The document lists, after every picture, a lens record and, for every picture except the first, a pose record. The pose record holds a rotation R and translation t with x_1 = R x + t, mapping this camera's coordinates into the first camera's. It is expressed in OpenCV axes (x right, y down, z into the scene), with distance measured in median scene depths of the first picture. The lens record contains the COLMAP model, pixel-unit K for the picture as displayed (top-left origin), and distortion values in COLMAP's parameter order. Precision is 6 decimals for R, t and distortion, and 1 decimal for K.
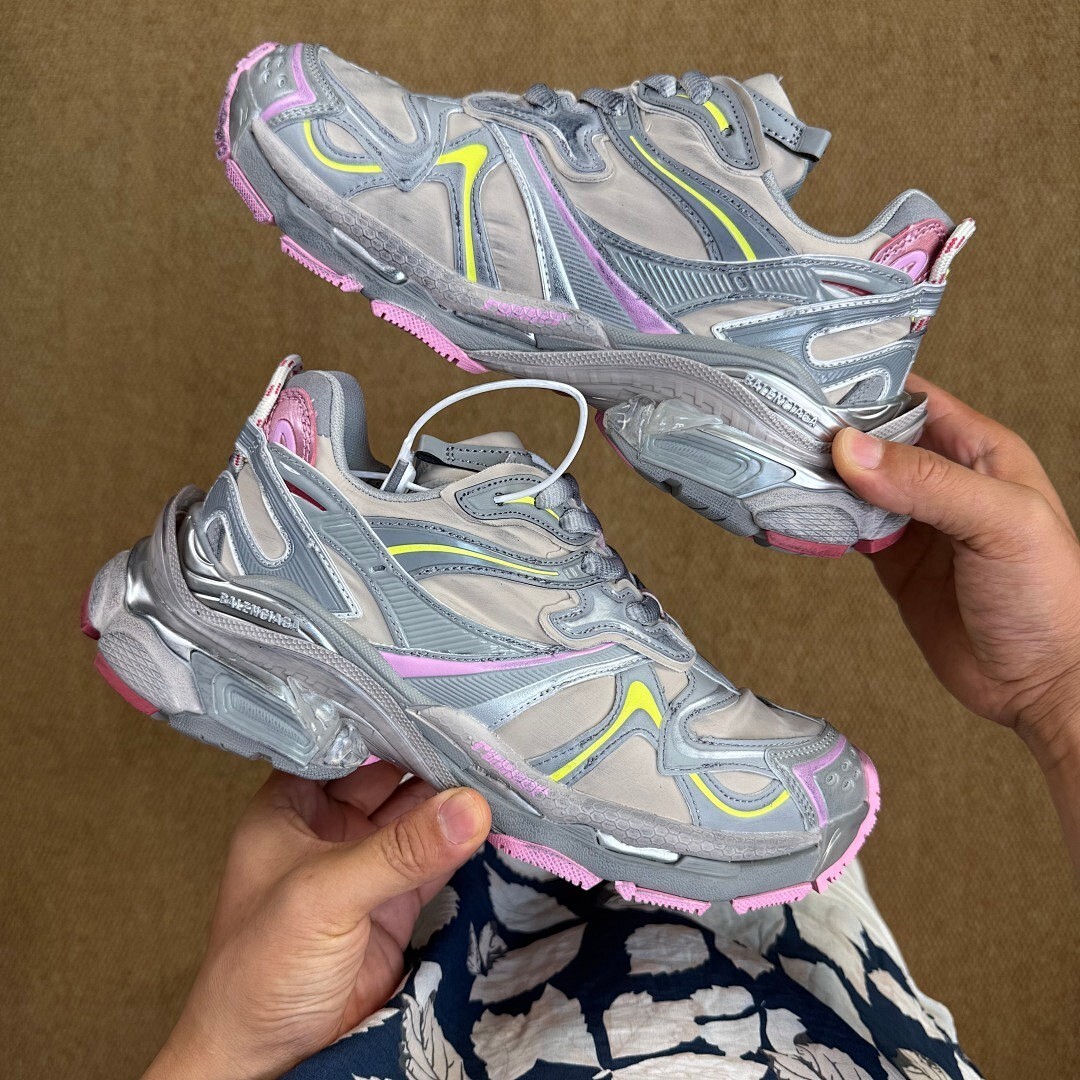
lens RADIAL K [[975.8, 0, 540.0], [0, 975.8, 540.0], [0, 0, 1]] dist [0.202582, -0.492940]
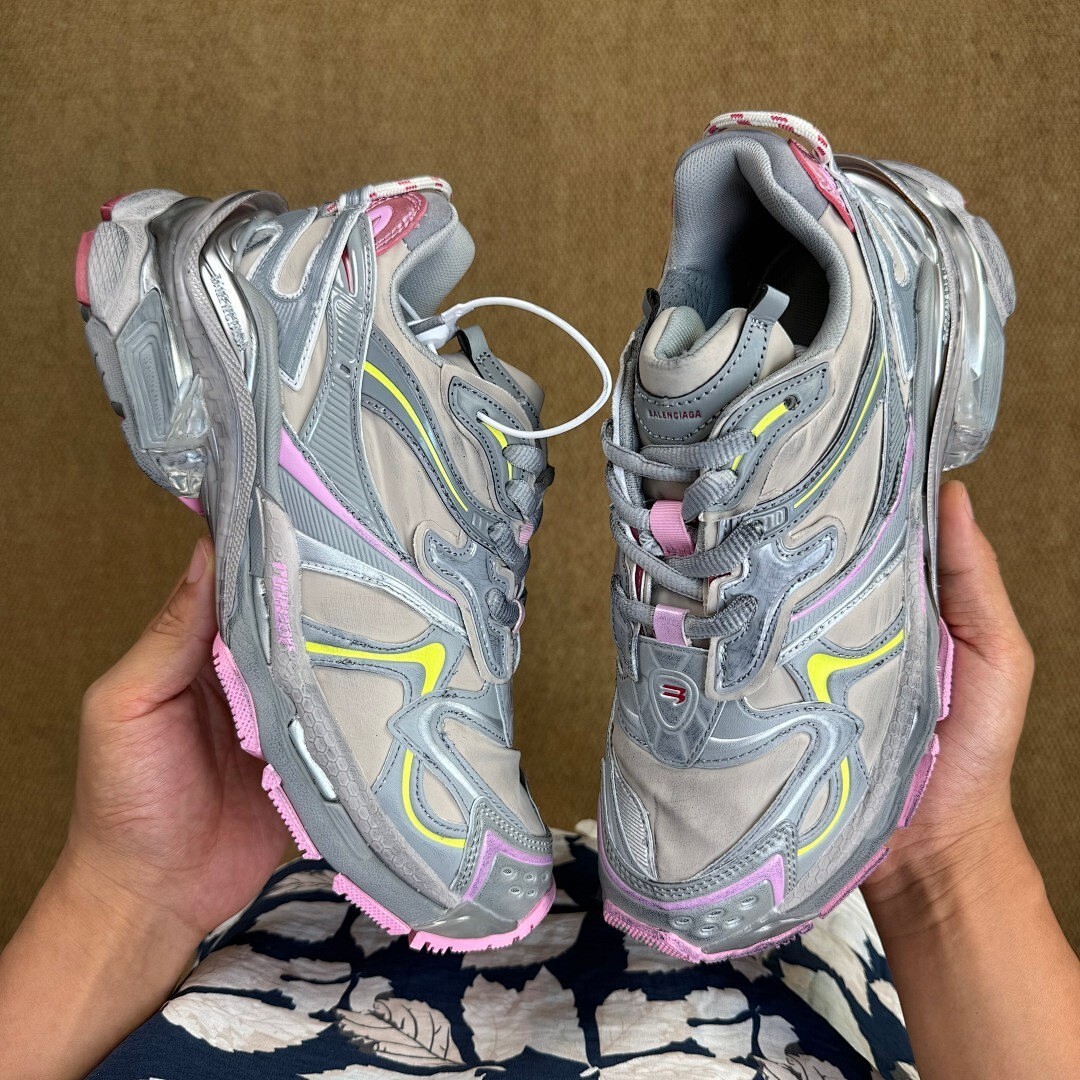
lens RADIAL K [[975.8, 0, 540.0], [0, 975.8, 540.0], [0, 0, 1]] dist [0.202582, -0.492940]
pose [[0.689284, 0.722232, -0.057172, 0.149452], [-0.724203, 0.684635, -0.082490, 0.084908], [-0.020435, 0.098263, 0.994951, 0.025593]]
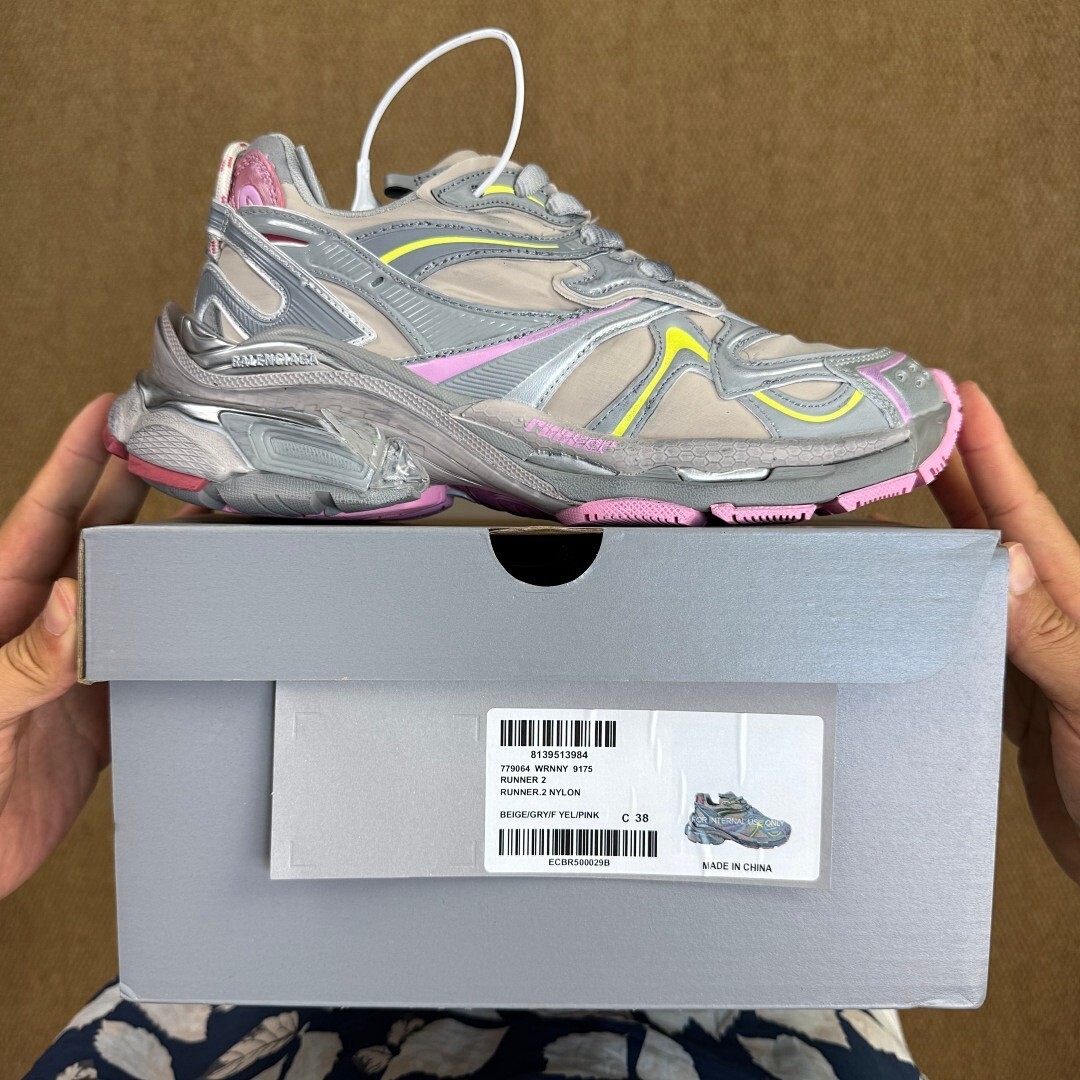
lens RADIAL K [[975.8, 0, 540.0], [0, 975.8, 540.0], [0, 0, 1]] dist [0.202582, -0.492940]
pose [[0.953415, -0.301445, -0.011439, -0.076768], [0.299343, 0.950099, -0.087785, 0.397124], [0.037330, 0.080271, 0.996074, 0.057901]]
